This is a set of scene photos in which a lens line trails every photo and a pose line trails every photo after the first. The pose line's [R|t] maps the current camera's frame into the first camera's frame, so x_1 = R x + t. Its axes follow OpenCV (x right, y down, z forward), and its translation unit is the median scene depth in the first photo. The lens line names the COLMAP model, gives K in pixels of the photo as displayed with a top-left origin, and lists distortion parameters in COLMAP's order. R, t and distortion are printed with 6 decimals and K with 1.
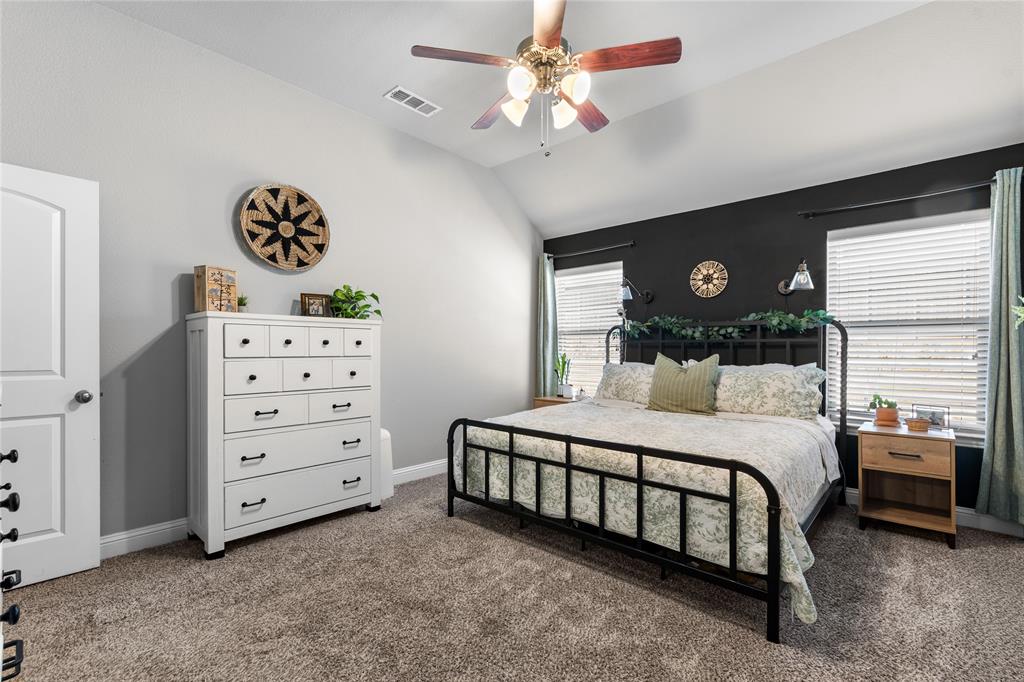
lens RADIAL K [[460.9, 0, 511.7], [0, 460.9, 344.7], [0, 0, 1]] dist [0.001525, 0.000895]
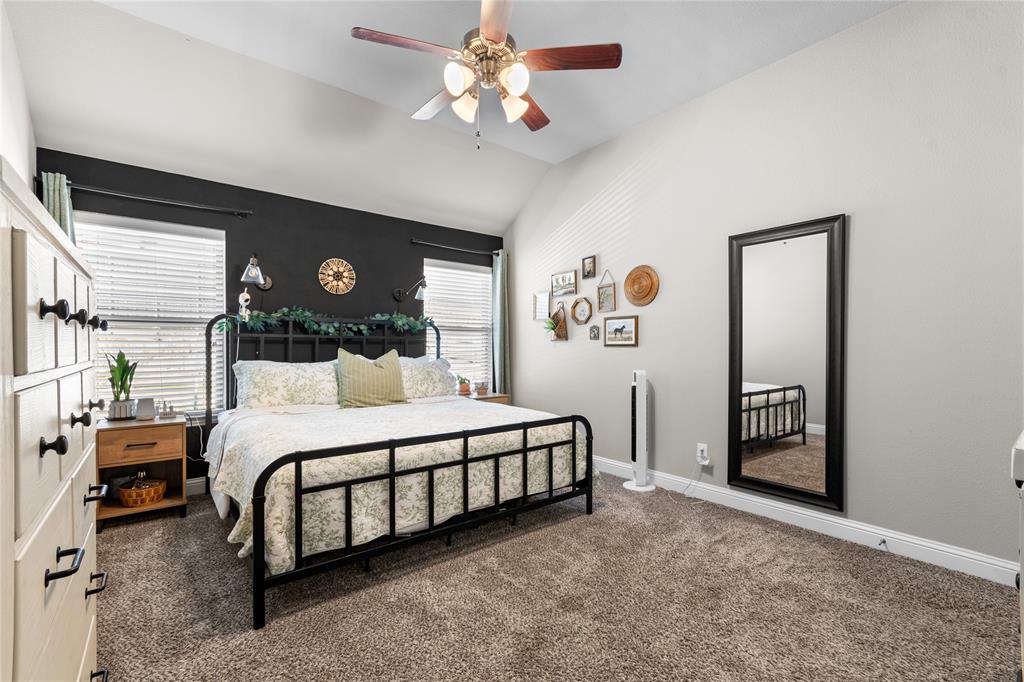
lens RADIAL K [[451.2, 0, 509.9], [0, 451.2, 349.2], [0, 0, 1]] dist [0.008135, -0.001646]
pose [[0.153412, -0.007838, 0.988131, -0.626437], [-0.012761, 0.999869, 0.009912, 0.006325], [-0.988080, -0.014130, 0.153292, 0.570010]]
